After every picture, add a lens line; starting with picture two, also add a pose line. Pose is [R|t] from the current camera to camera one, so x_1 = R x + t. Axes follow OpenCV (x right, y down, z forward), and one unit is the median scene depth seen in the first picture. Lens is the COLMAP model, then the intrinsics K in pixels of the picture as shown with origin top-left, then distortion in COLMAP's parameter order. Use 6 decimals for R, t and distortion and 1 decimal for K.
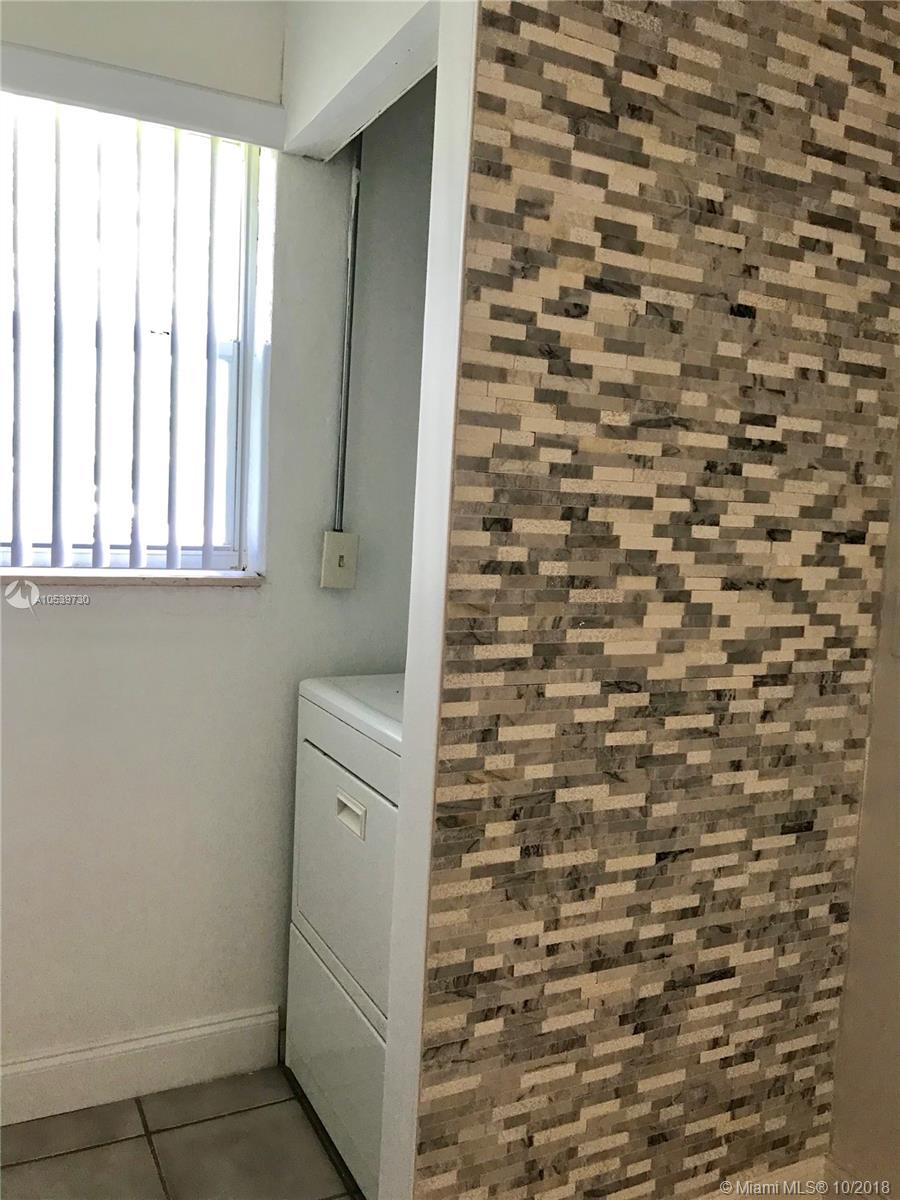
lens RADIAL K [[967.9, 0, 452.2], [0, 967.9, 595.2], [0, 0, 1]] dist [0.044525, -0.041776]
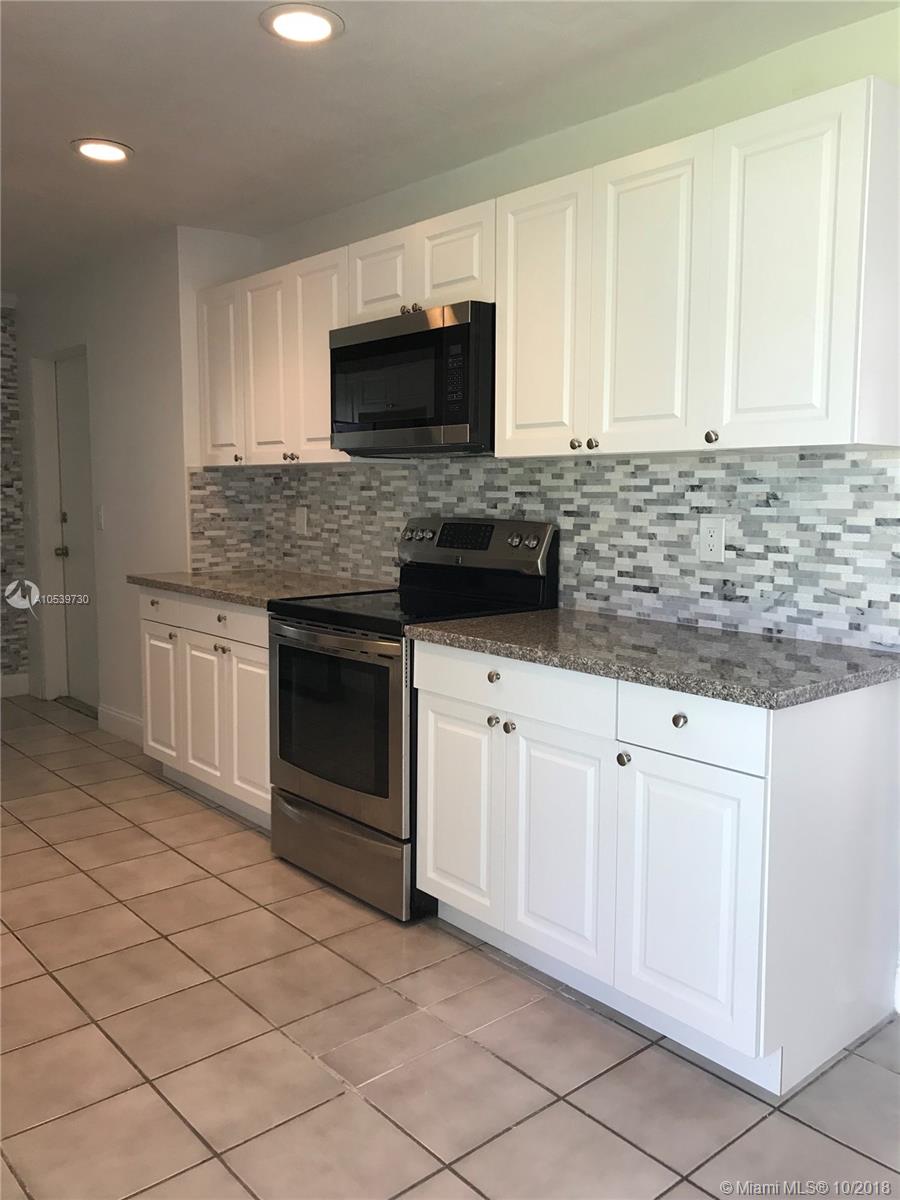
lens RADIAL K [[967.9, 0, 473.4], [0, 967.9, 589.6], [0, 0, 1]] dist [0.044525, -0.041776]
pose [[0.968938, -0.071320, 0.236797, 1.277260], [0.069346, 0.997453, 0.016664, 0.400386], [-0.237383, 0.000275, 0.971416, -3.037952]]
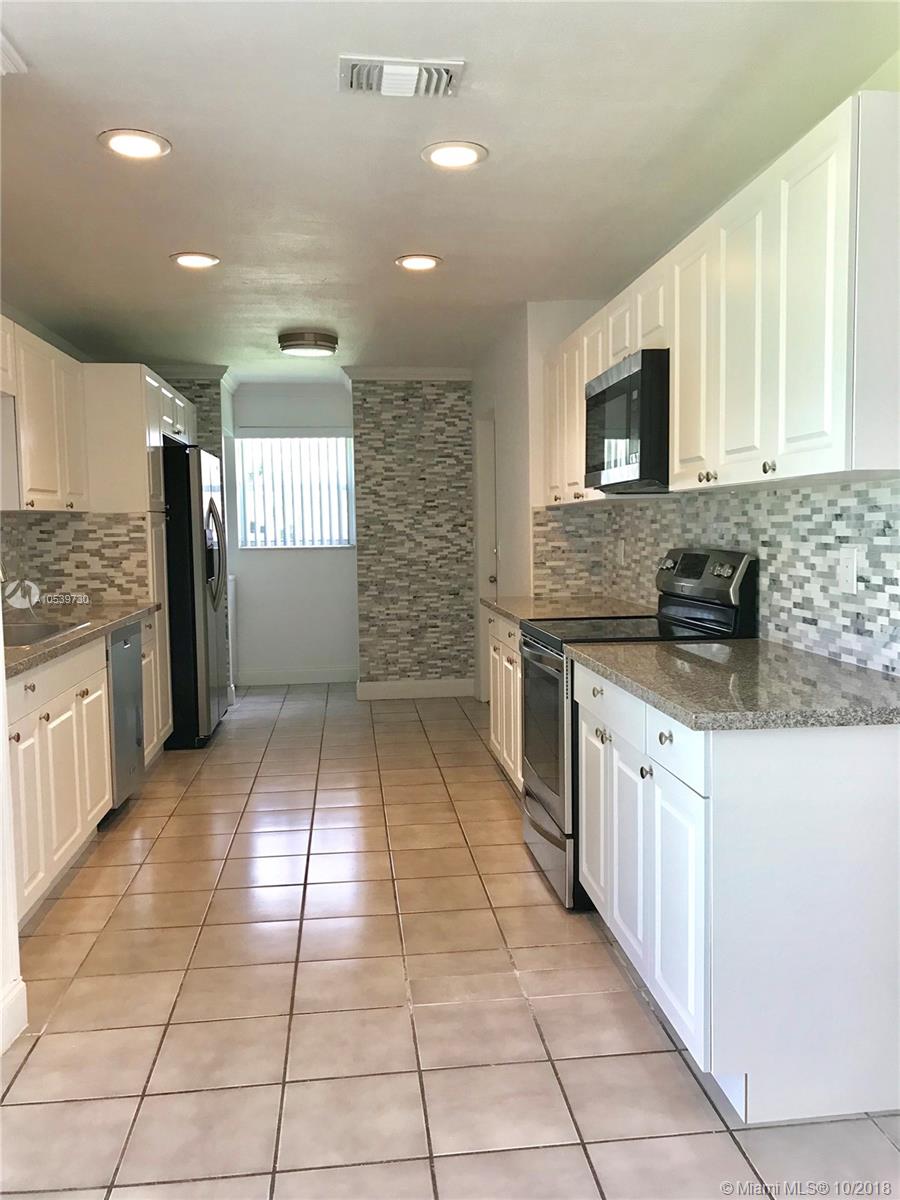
lens RADIAL K [[967.9, 0, 467.5], [0, 967.9, 604.0], [0, 0, 1]] dist [0.044525, -0.041776]
pose [[0.934836, -0.039469, -0.352879, 2.097460], [0.030191, 0.999039, -0.031760, 0.461397], [0.353793, 0.019037, 0.935130, -3.241615]]
